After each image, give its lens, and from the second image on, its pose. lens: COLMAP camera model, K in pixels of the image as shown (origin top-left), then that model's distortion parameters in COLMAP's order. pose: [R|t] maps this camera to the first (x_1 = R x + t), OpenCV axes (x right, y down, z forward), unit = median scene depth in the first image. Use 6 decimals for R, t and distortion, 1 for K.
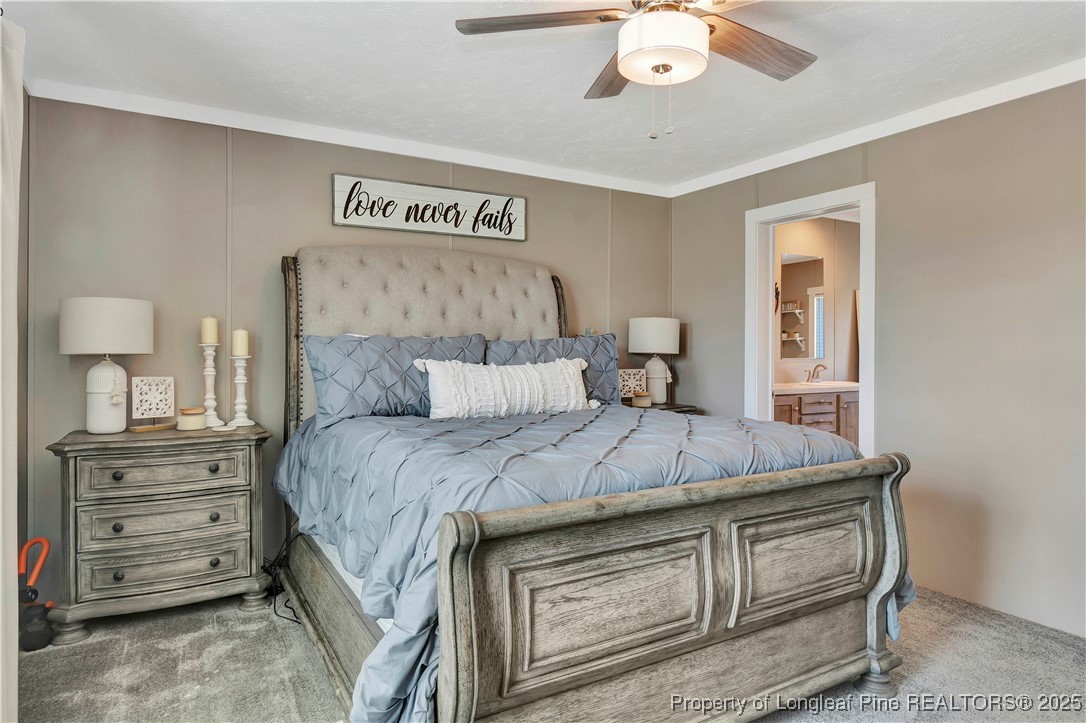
lens RADIAL K [[649.5, 0, 543.4], [0, 649.5, 353.5], [0, 0, 1]] dist [0.008763, 0.001896]
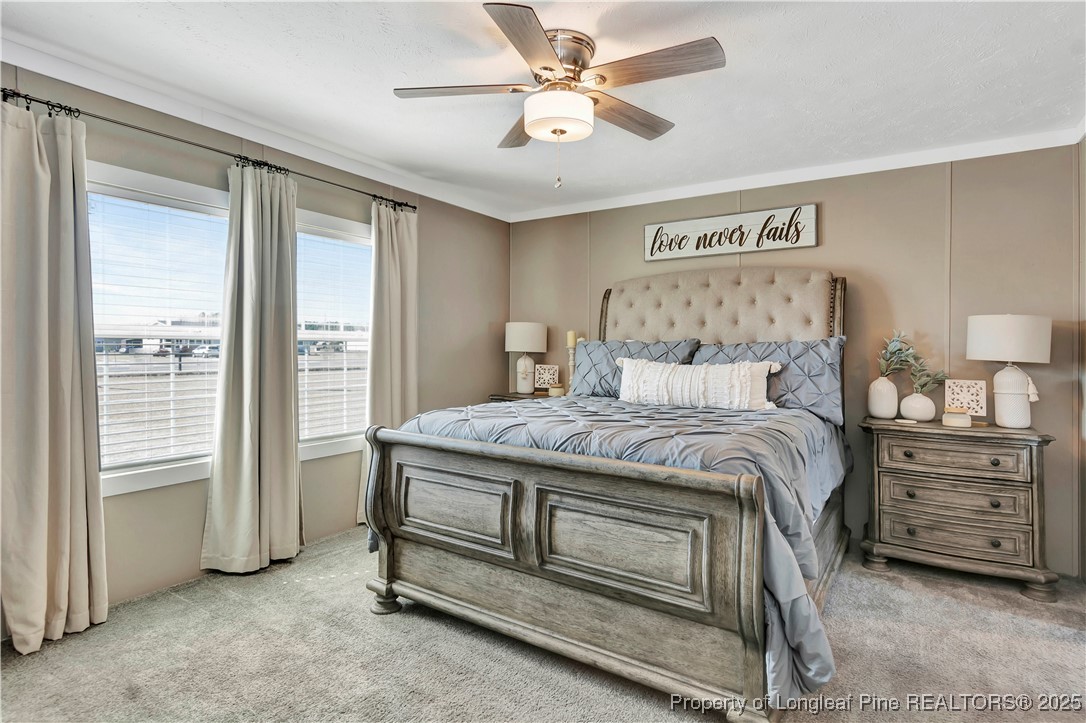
lens RADIAL K [[563.1, 0, 544.1], [0, 563.1, 365.2], [0, 0, 1]] dist [0.002214, -0.001820]
pose [[0.433037, 0.030835, -0.900849, 0.645114], [-0.020801, 0.999490, 0.024212, -0.000692], [0.901136, 0.008254, 0.433458, 0.266144]]
